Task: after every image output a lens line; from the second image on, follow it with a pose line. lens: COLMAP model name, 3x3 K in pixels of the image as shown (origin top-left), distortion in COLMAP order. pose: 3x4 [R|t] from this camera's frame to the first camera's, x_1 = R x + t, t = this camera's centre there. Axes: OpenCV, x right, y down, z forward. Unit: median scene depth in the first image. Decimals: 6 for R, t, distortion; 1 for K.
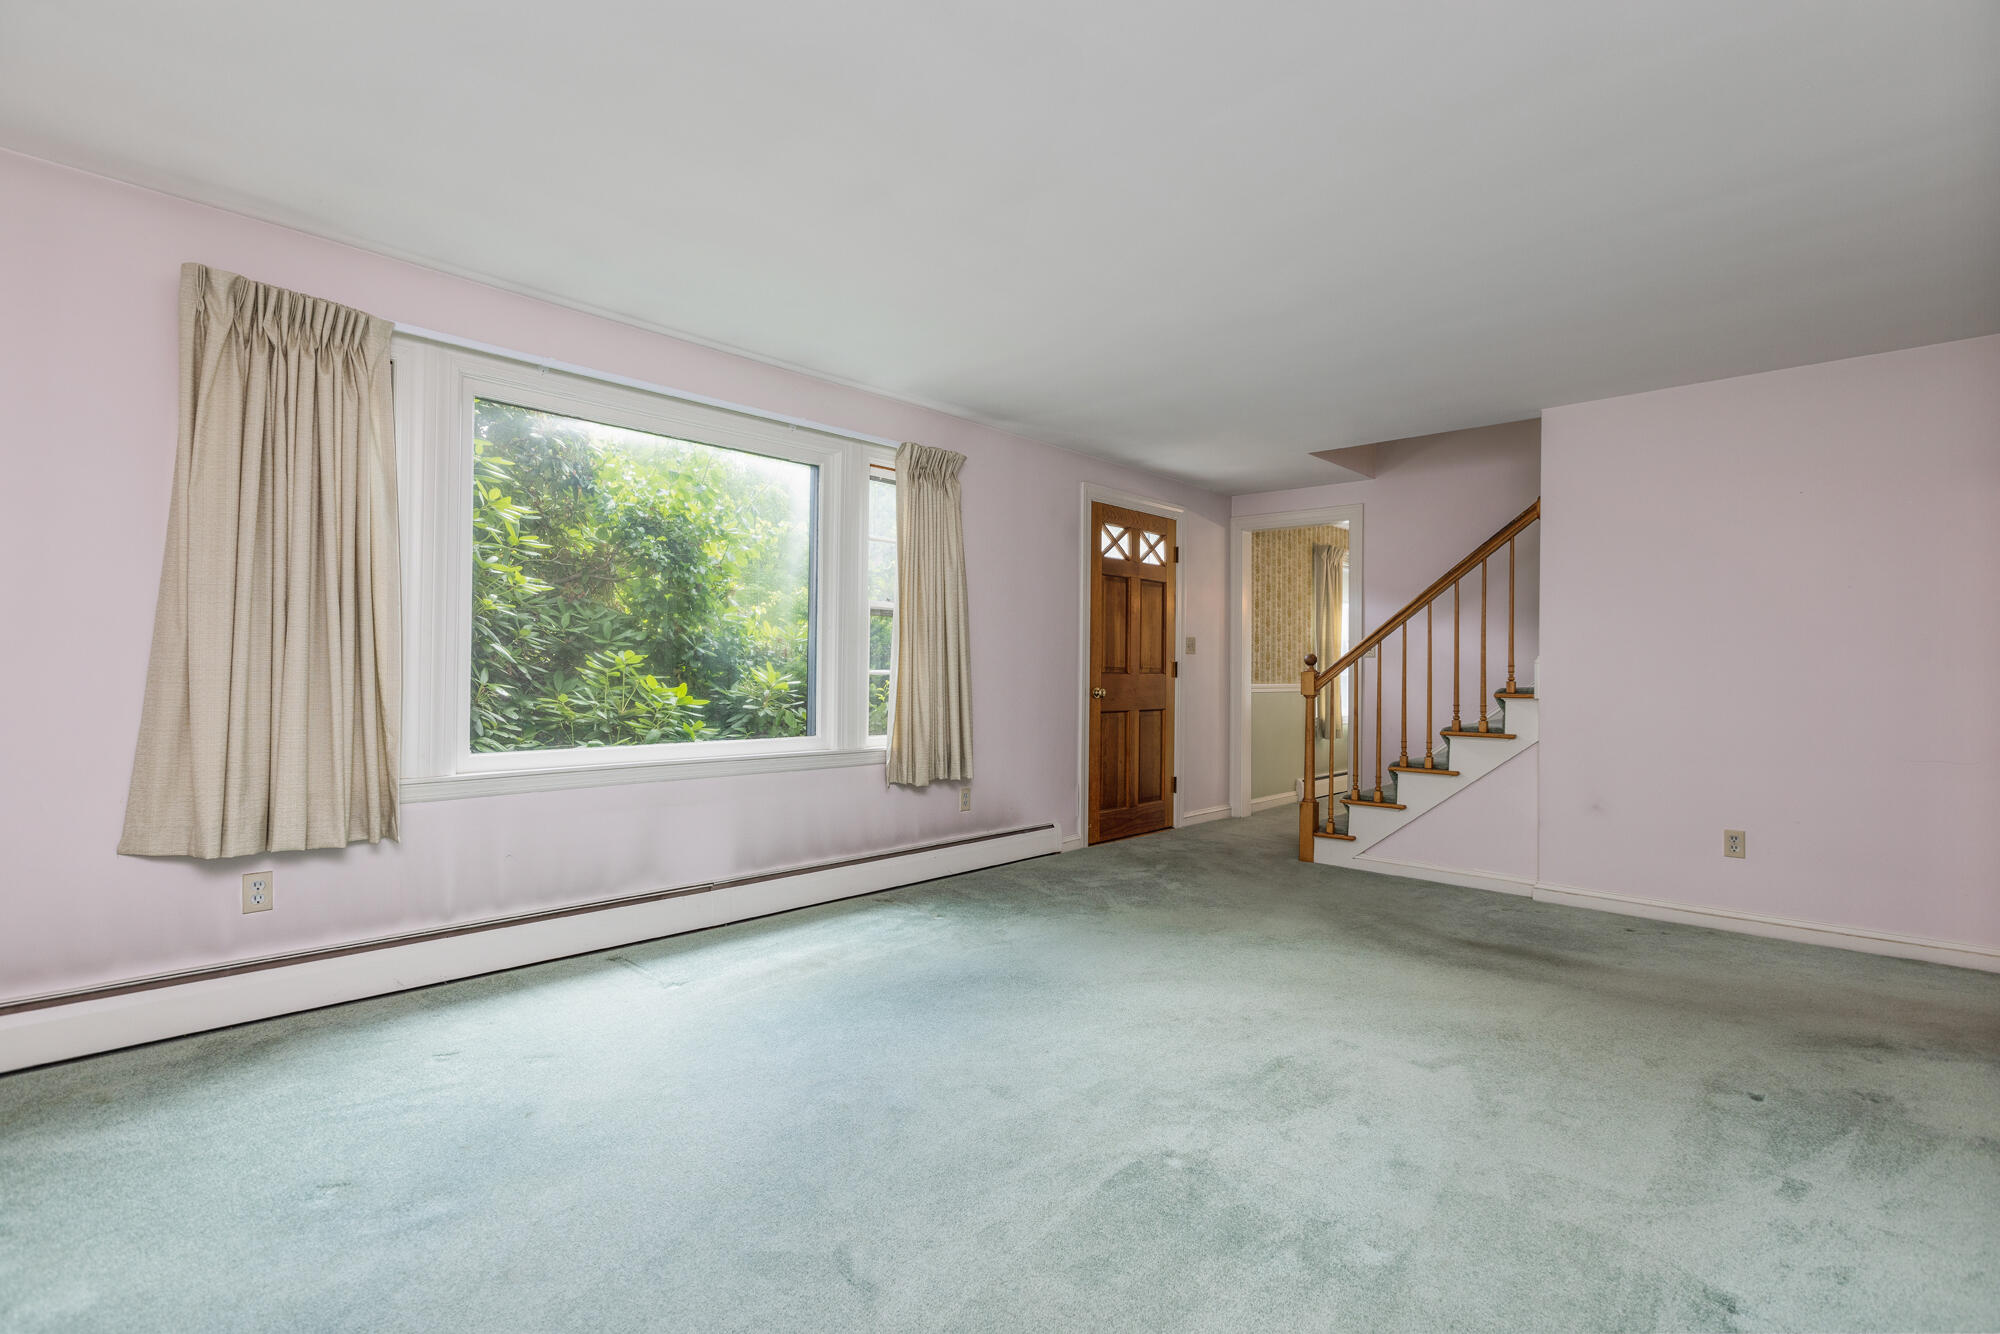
lens RADIAL K [[945.3, 0, 996.2], [0, 945.3, 669.9], [0, 0, 1]] dist [-0.001371, -0.000172]
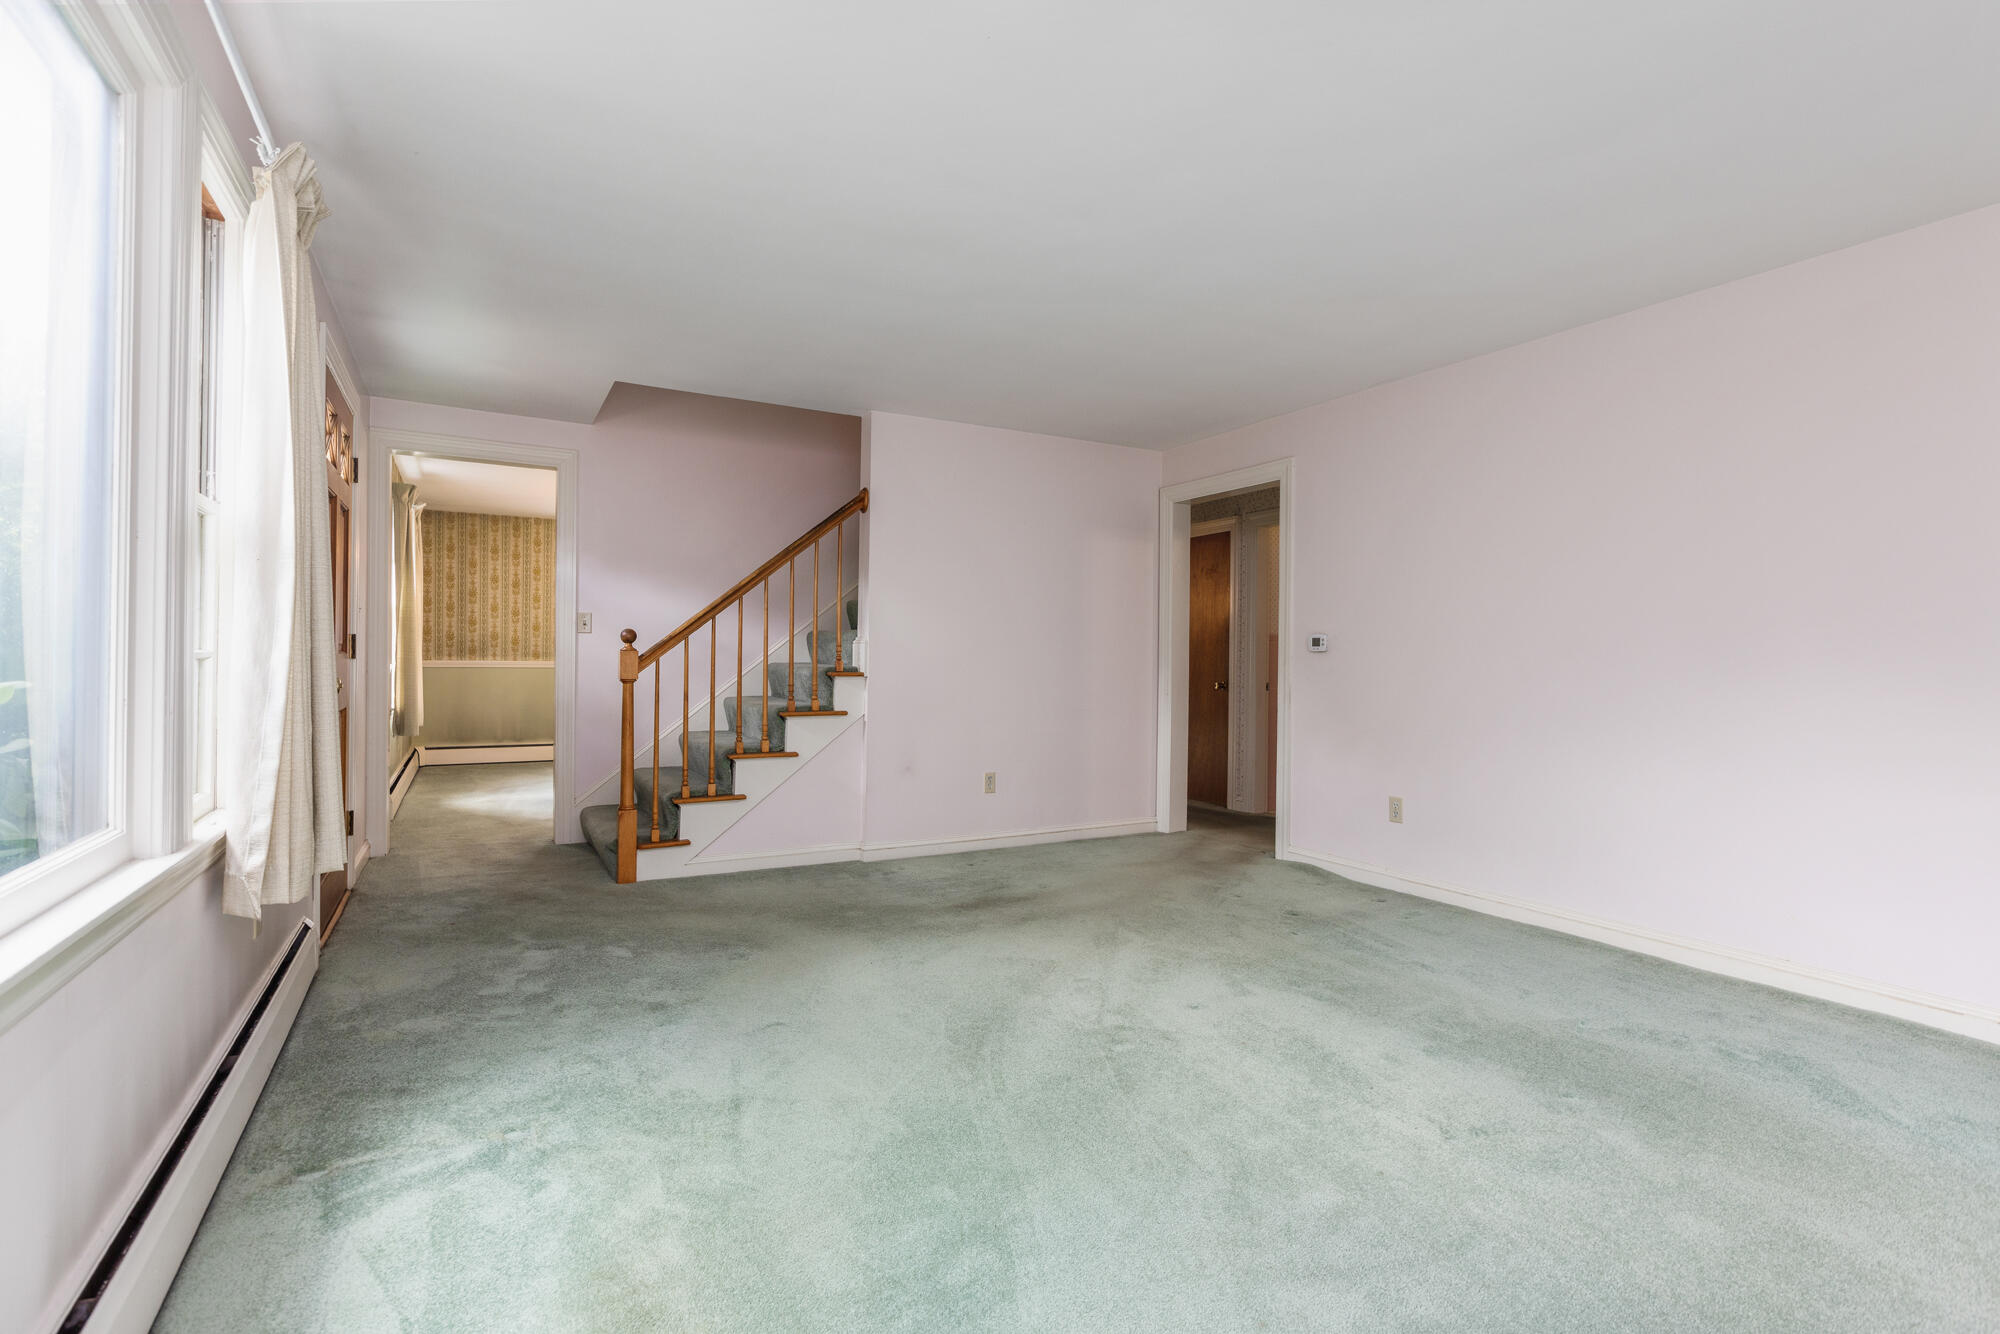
lens RADIAL K [[945.3, 0, 1001.1], [0, 945.3, 654.7], [0, 0, 1]] dist [-0.001371, -0.000172]
pose [[0.289305, -0.003955, 0.957229, -0.439679], [-0.008805, 0.999938, 0.006793, -0.003067], [-0.957196, -0.010393, 0.289253, 0.560364]]
